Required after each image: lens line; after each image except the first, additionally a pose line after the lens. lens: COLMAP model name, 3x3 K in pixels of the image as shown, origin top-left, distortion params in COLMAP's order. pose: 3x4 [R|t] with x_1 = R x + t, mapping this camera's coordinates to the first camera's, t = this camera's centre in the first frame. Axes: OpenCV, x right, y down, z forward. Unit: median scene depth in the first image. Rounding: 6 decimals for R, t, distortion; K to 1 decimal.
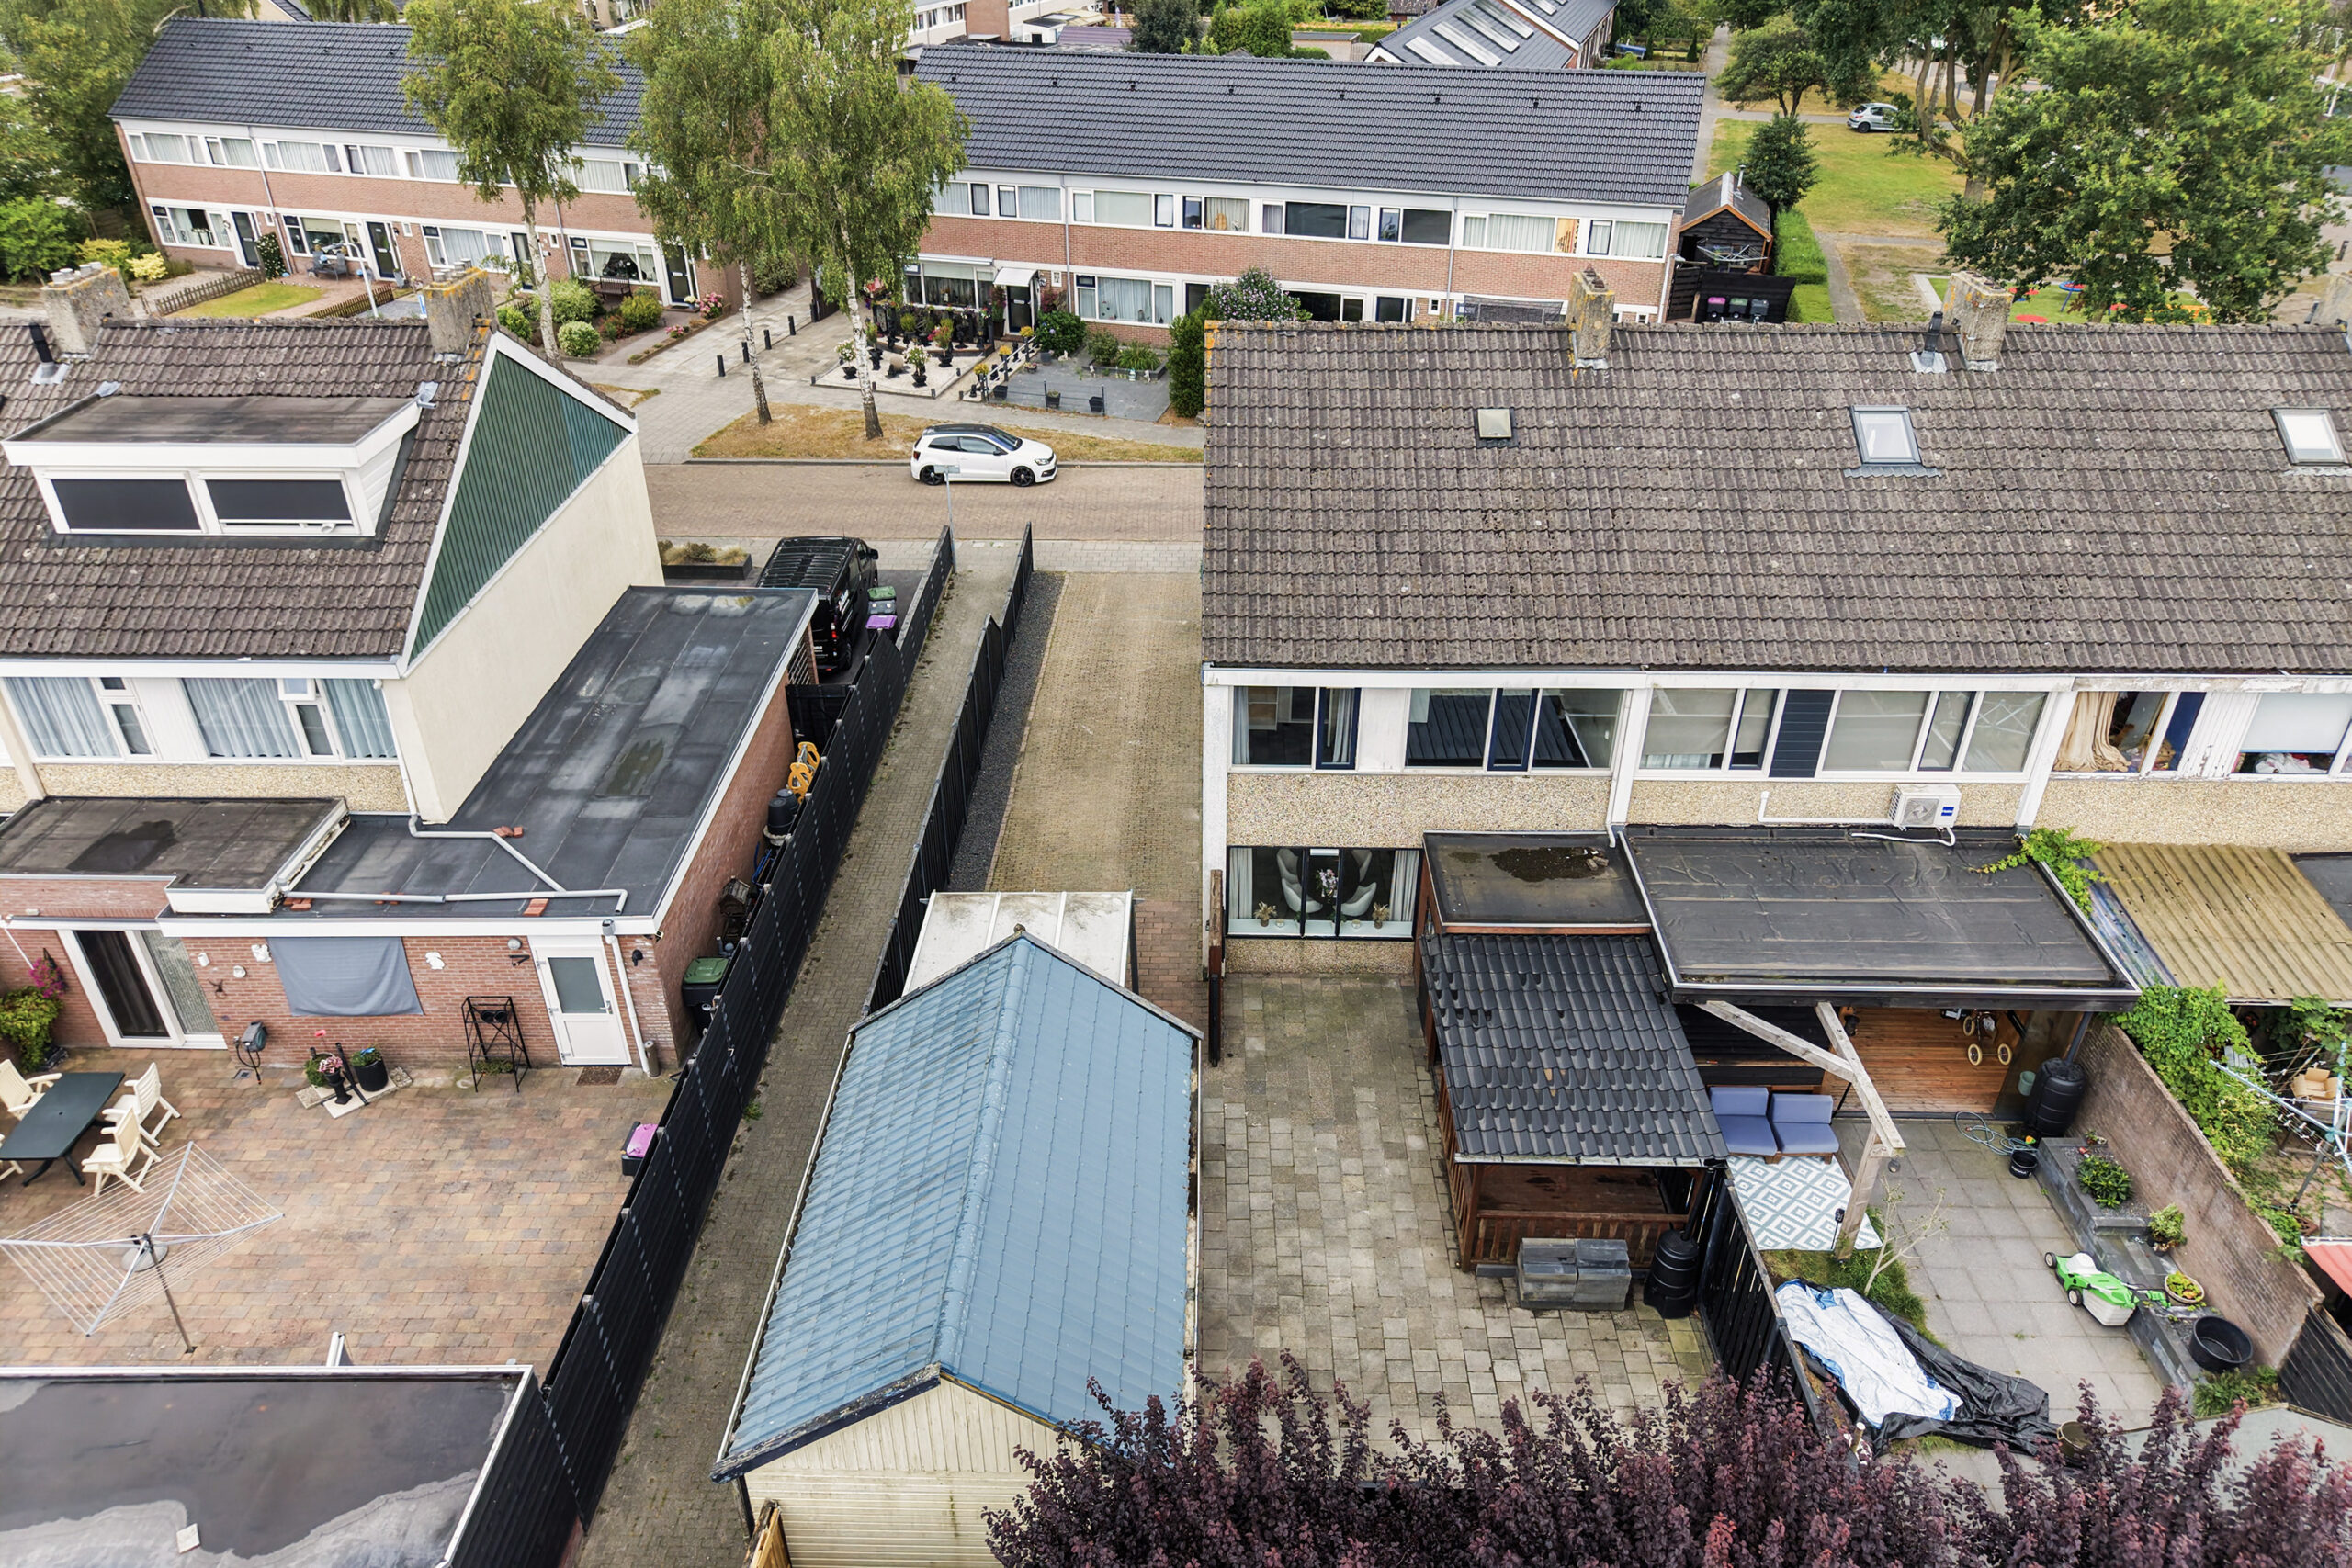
lens RADIAL K [[1617.1, 0, 1143.9], [0, 1617.1, 856.3], [0, 0, 1]] dist [0.146284, -0.265627]
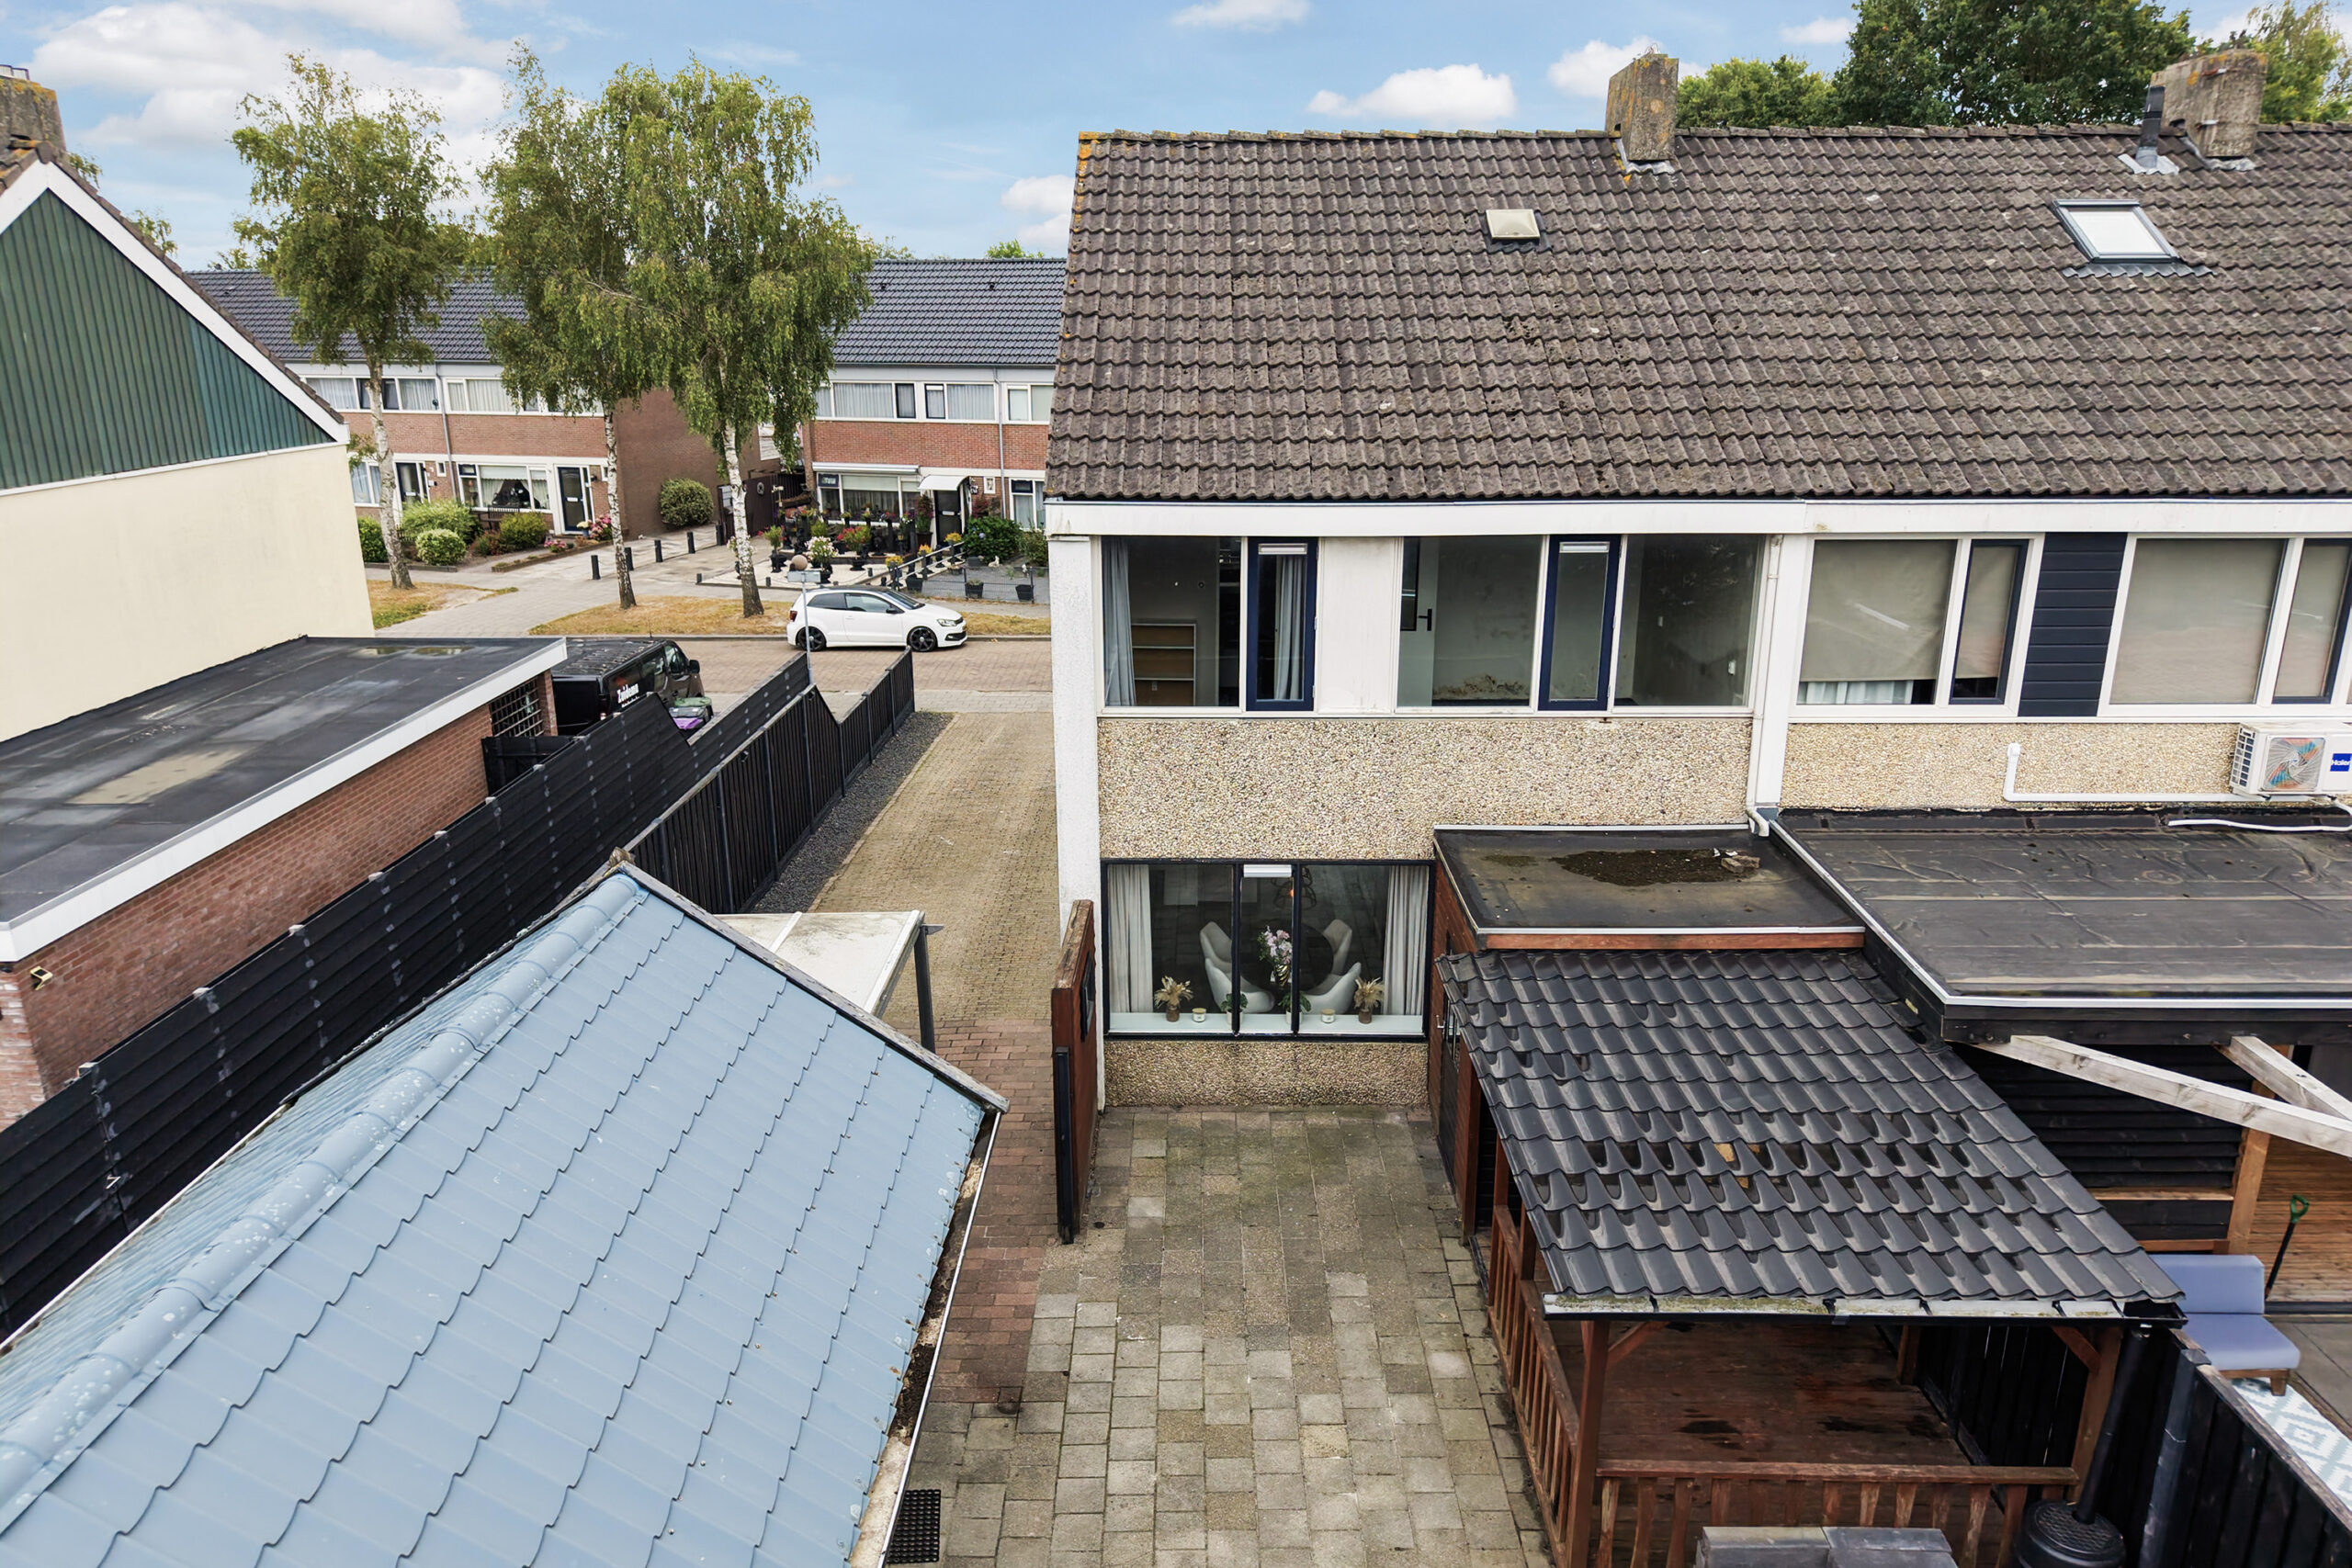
lens RADIAL K [[1547.6, 0, 1176.6], [0, 1547.6, 872.7], [0, 0, 1]] dist [0.049406, -0.048769]
pose [[0.999924, 0.003060, 0.011957, 0.074294], [0.000348, 0.961400, -0.275155, 0.156103], [-0.012338, 0.275138, 0.961326, 0.480640]]
